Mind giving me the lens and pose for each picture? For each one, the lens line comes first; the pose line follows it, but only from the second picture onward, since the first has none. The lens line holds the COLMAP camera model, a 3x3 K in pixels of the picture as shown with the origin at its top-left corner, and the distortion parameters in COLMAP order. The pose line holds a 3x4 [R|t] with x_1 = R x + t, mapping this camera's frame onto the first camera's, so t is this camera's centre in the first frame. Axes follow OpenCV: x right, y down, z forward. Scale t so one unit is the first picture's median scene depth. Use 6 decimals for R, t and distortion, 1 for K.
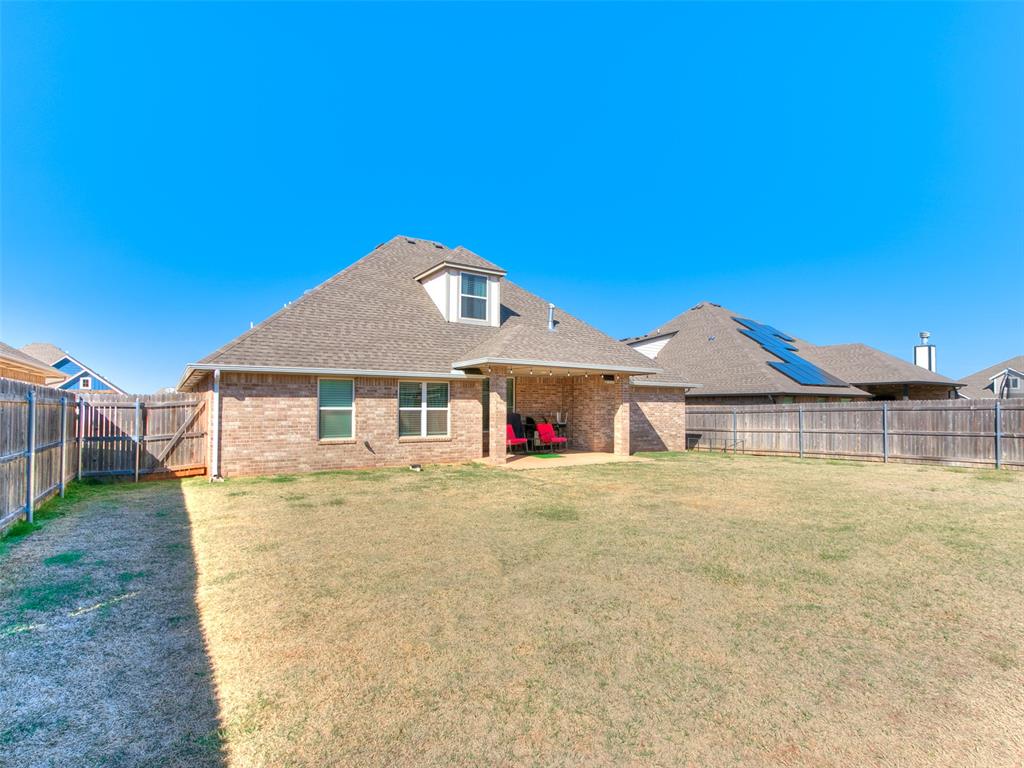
lens RADIAL K [[524.8, 0, 512.4], [0, 524.8, 386.6], [0, 0, 1]] dist [0.023615, 0.000681]
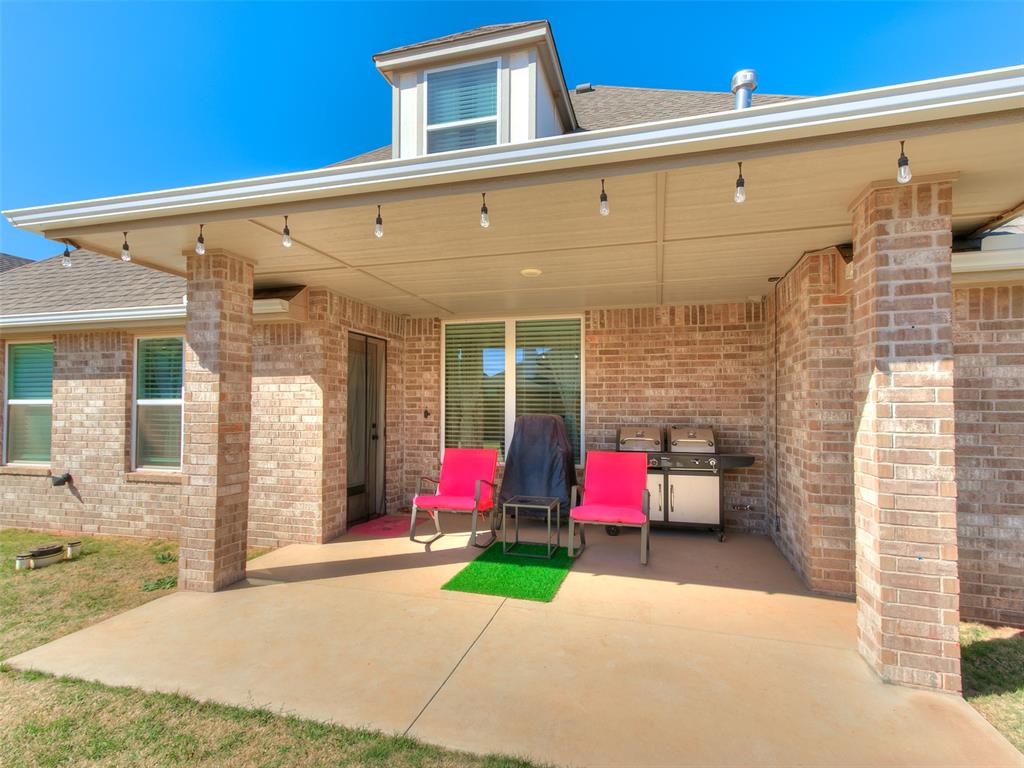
lens RADIAL K [[524.8, 0, 511.4], [0, 524.8, 392.0], [0, 0, 1]] dist [0.023615, 0.000681]
pose [[0.643887, -0.023672, -0.764754, 0.275828], [0.029540, 0.999545, -0.006069, 0.039784], [0.764550, -0.018683, 0.644293, 0.833710]]
